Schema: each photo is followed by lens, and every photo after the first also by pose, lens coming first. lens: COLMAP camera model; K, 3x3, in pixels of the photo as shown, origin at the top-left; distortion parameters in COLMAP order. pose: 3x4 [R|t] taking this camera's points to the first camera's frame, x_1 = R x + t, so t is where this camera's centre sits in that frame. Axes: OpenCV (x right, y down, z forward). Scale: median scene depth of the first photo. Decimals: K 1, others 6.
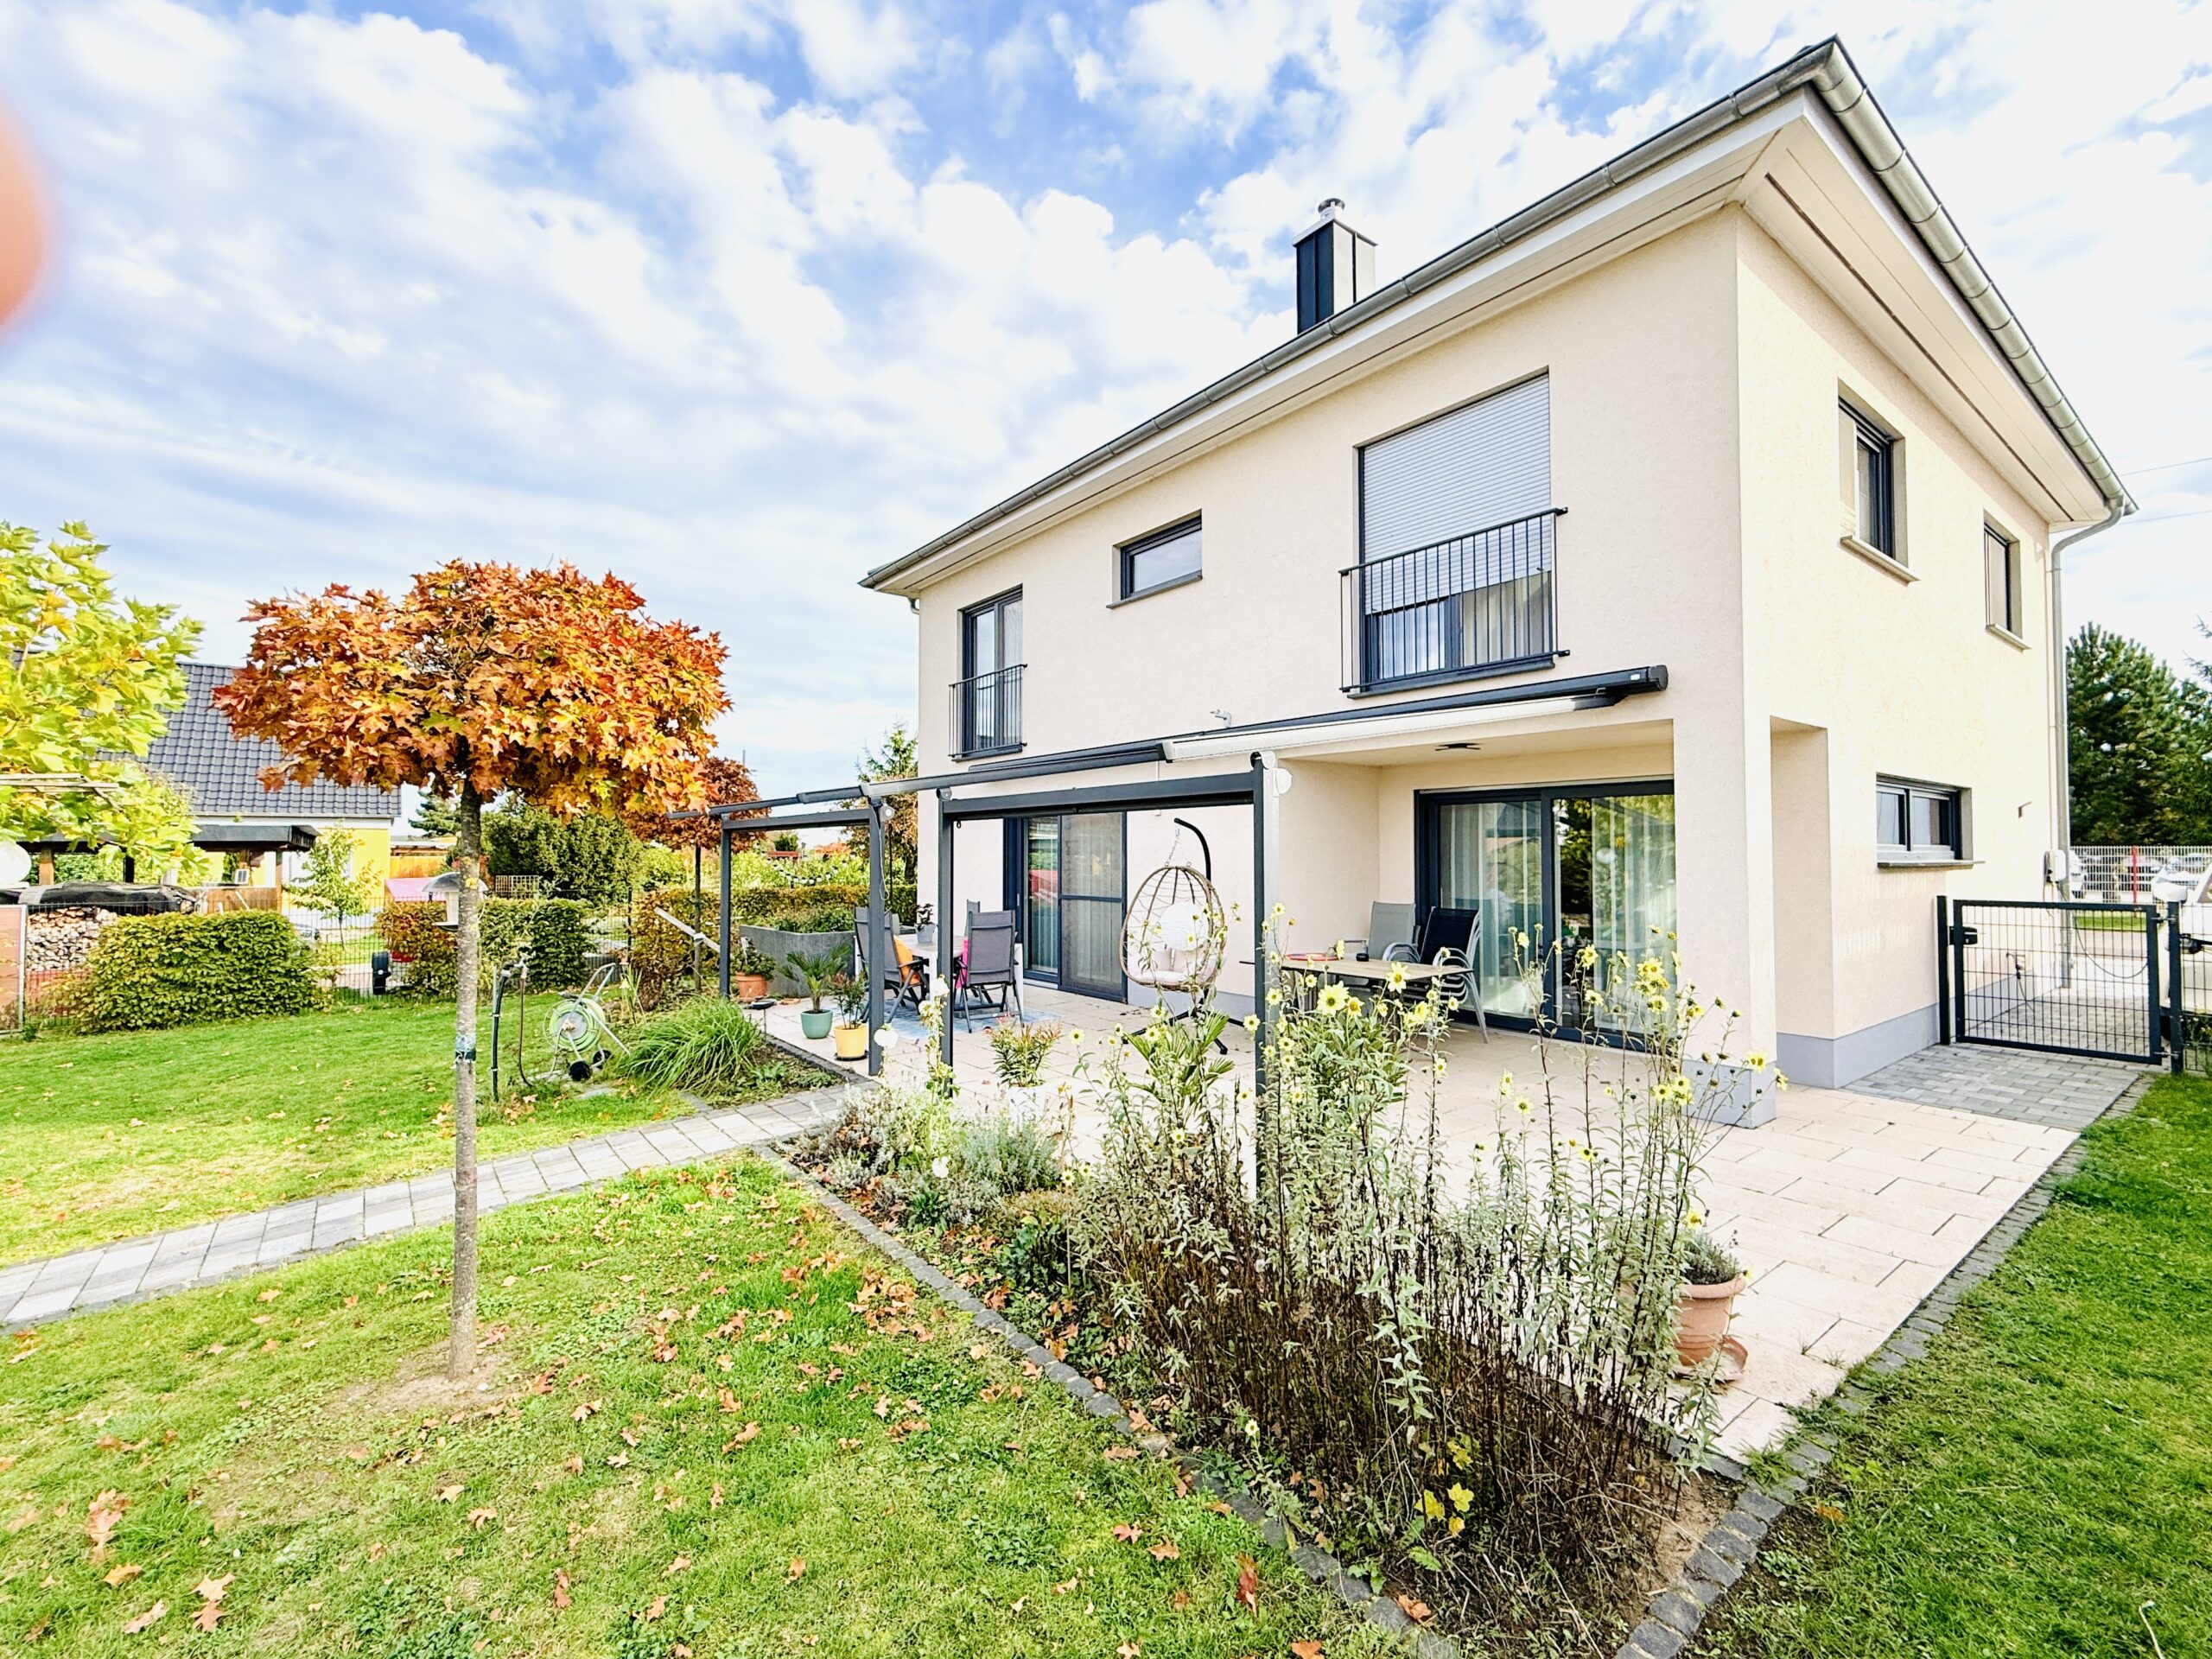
lens RADIAL K [[967.8, 0, 1106.1], [0, 967.8, 831.1], [0, 0, 1]] dist [-0.000685, 0.000461]
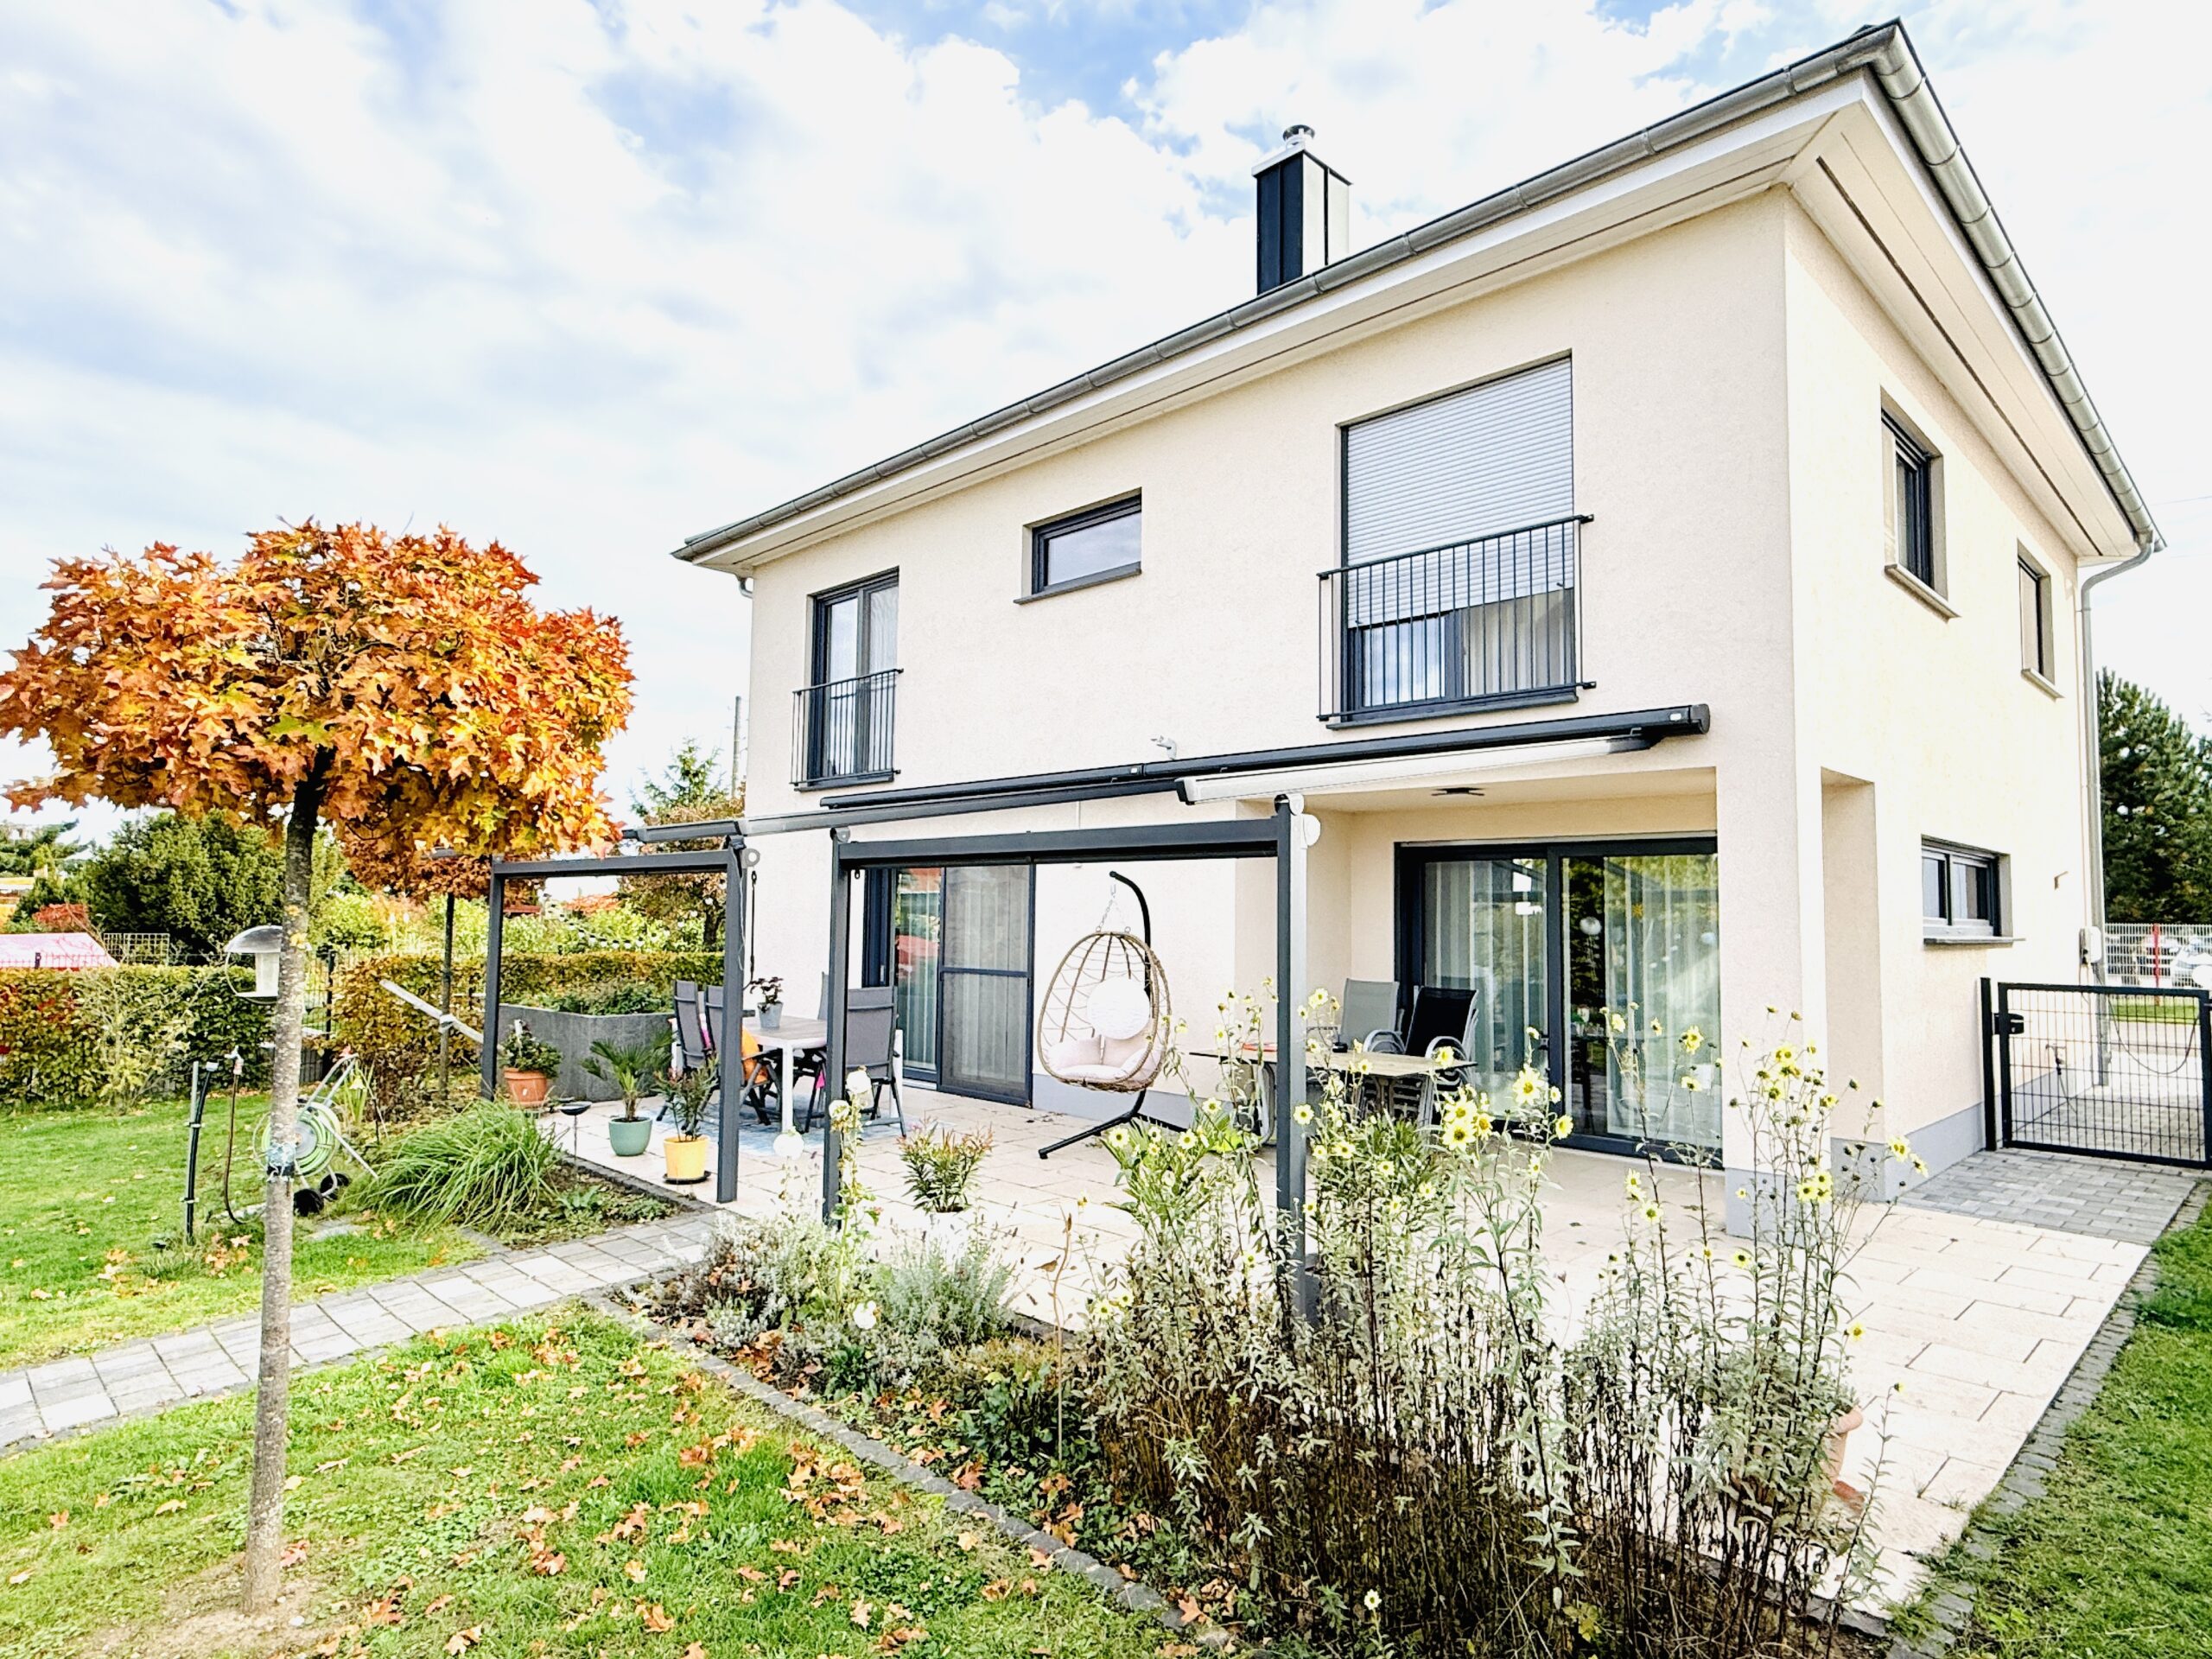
lens RADIAL K [[1256.6, 0, 1104.1], [0, 1256.6, 837.3], [0, 0, 1]] dist [-0.001969, 0.001730]
pose [[0.991770, 0.022830, 0.125978, -0.072074], [-0.017836, 0.999015, -0.040628, 0.000801], [-0.126782, 0.038047, 0.991201, -0.024619]]
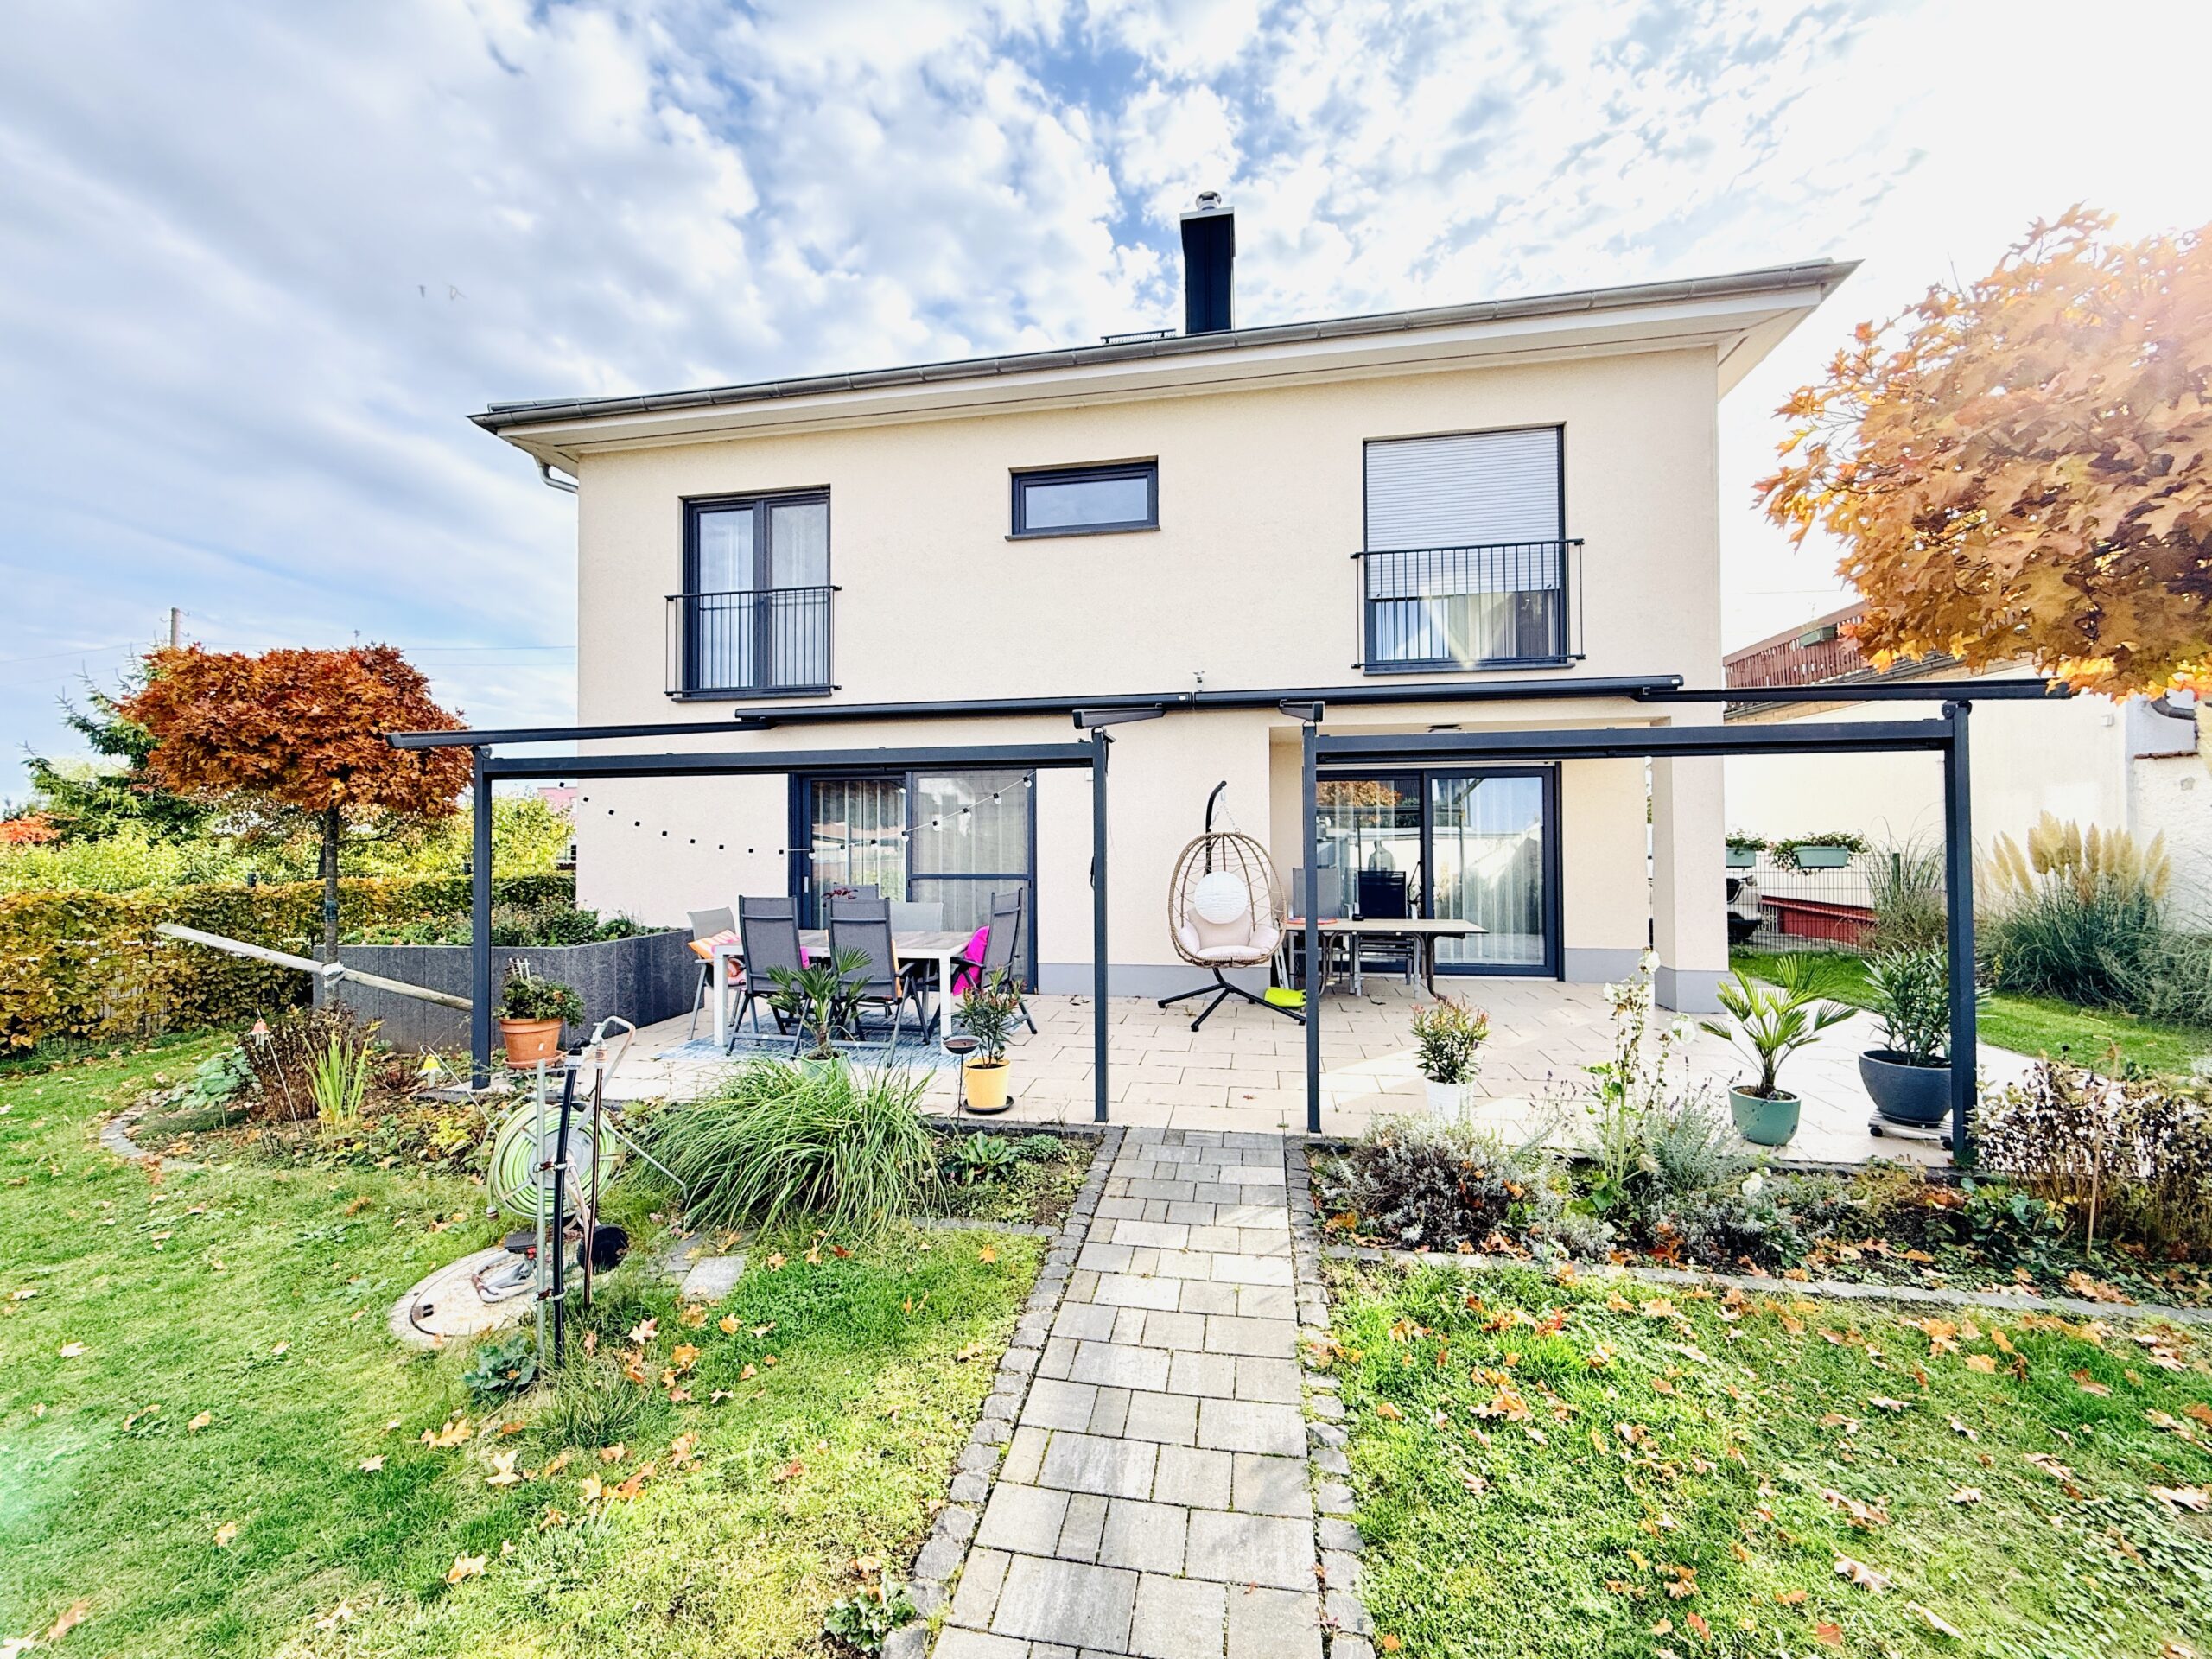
lens RADIAL K [[877.5, 0, 1095.0], [0, 877.5, 830.5], [0, 0, 1]] dist [-0.000598, -0.000311]
pose [[0.737451, 0.006439, 0.675370, -0.653226], [-0.009972, 0.999949, 0.001355, 0.038163], [-0.675327, -0.007734, 0.737478, 0.515327]]
